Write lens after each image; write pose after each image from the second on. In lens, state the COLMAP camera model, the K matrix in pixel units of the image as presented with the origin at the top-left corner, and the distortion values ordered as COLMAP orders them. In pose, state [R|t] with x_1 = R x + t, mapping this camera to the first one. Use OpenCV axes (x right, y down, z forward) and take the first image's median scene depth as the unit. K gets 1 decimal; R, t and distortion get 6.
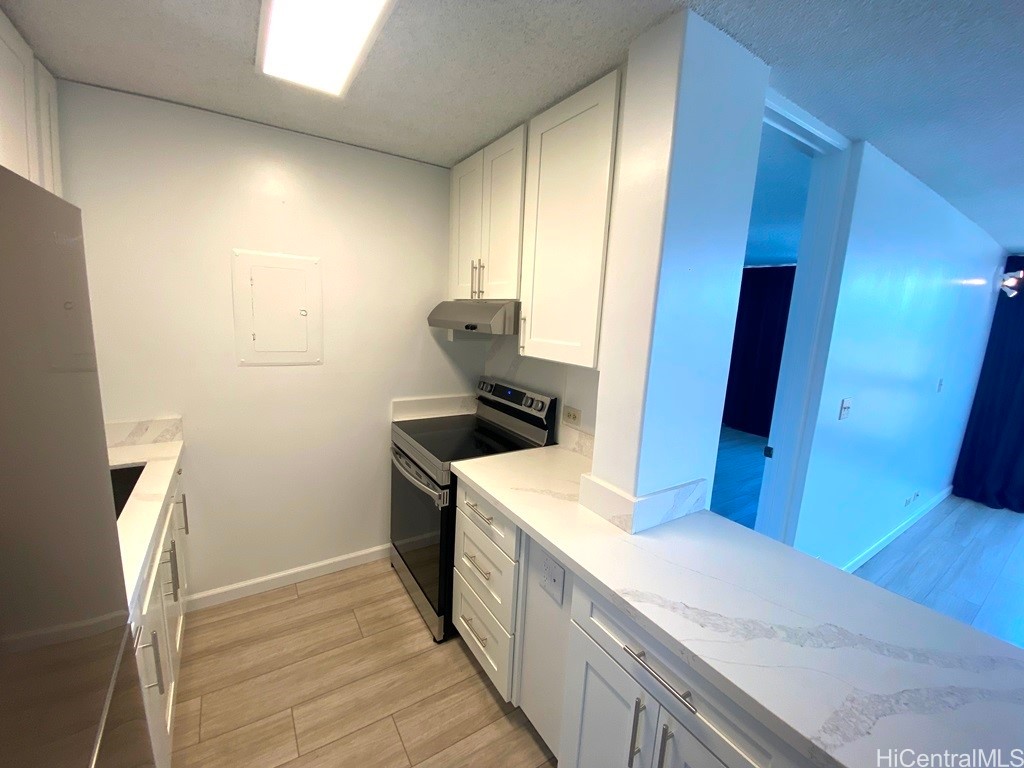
lens RADIAL K [[415.5, 0, 501.8], [0, 415.5, 382.2], [0, 0, 1]] dist [0.013546, -0.019130]
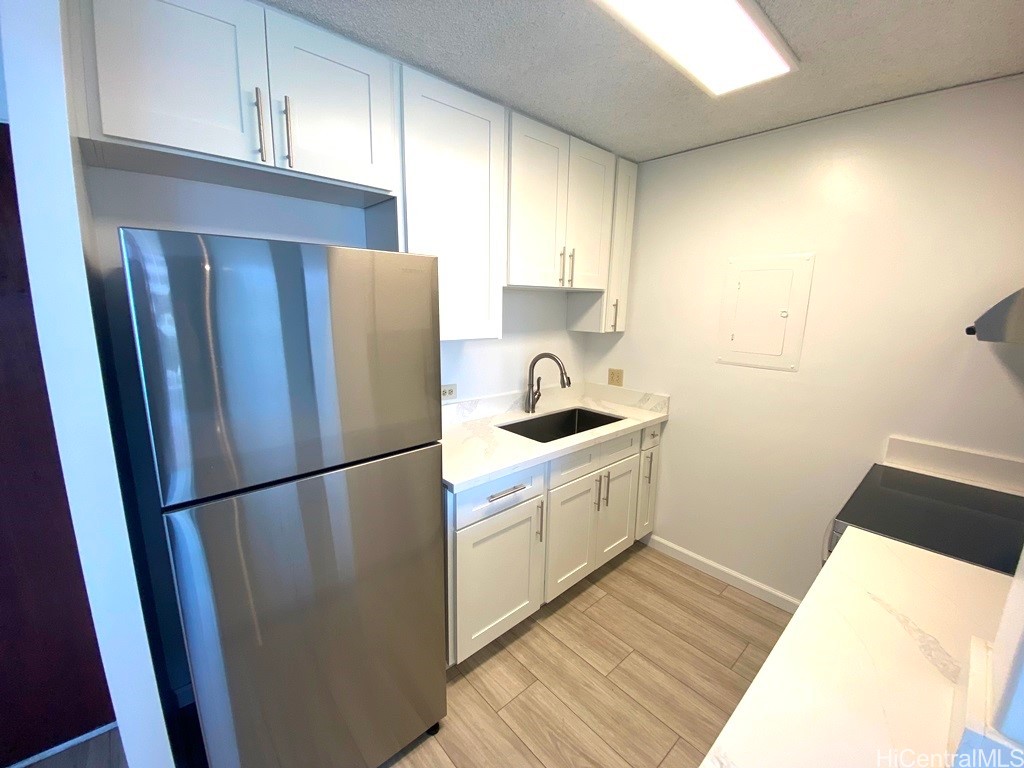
lens RADIAL K [[414.5, 0, 508.0], [0, 414.5, 379.0], [0, 0, 1]] dist [0.022895, -0.019716]
pose [[0.161965, 0.134298, -0.977615, 0.428544], [-0.170786, 0.979560, 0.106270, -0.021801], [0.971905, 0.149751, 0.181591, 0.292969]]
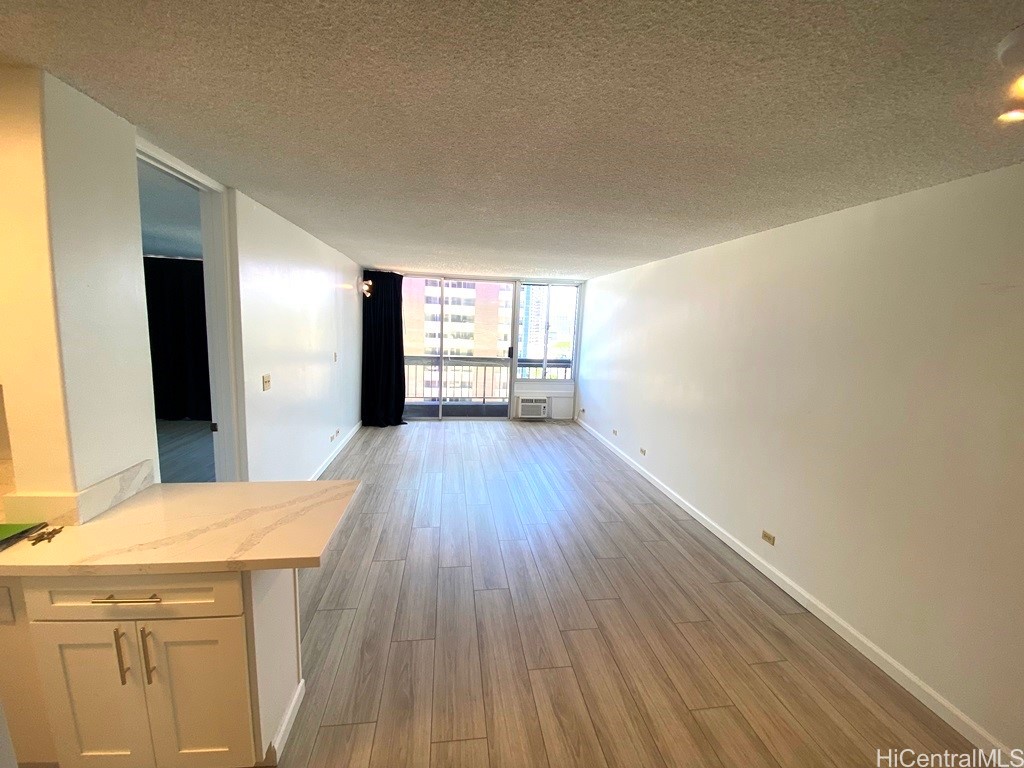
lens RADIAL K [[418.7, 0, 509.1], [0, 418.7, 383.6], [0, 0, 1]] dist [0.038458, -0.025023]
pose [[0.414384, -0.163110, 0.895366, -0.121452], [0.128841, 0.984414, 0.119703, 0.002117], [-0.900936, 0.065757, 0.428941, -0.401266]]
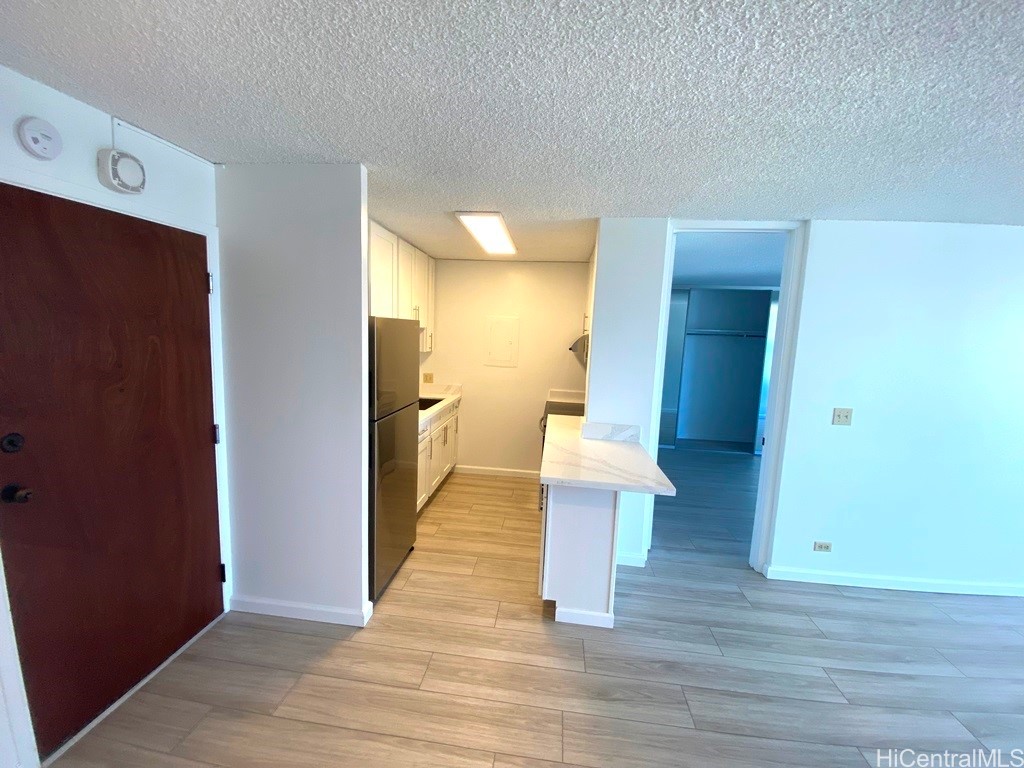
lens RADIAL K [[414.5, 0, 508.0], [0, 414.5, 379.0], [0, 0, 1]] dist [0.022895, -0.019716]
pose [[0.775818, 0.052317, -0.628783, 1.004813], [-0.107411, 0.992961, -0.049910, 0.146149], [0.621746, 0.106260, 0.775977, -0.734613]]
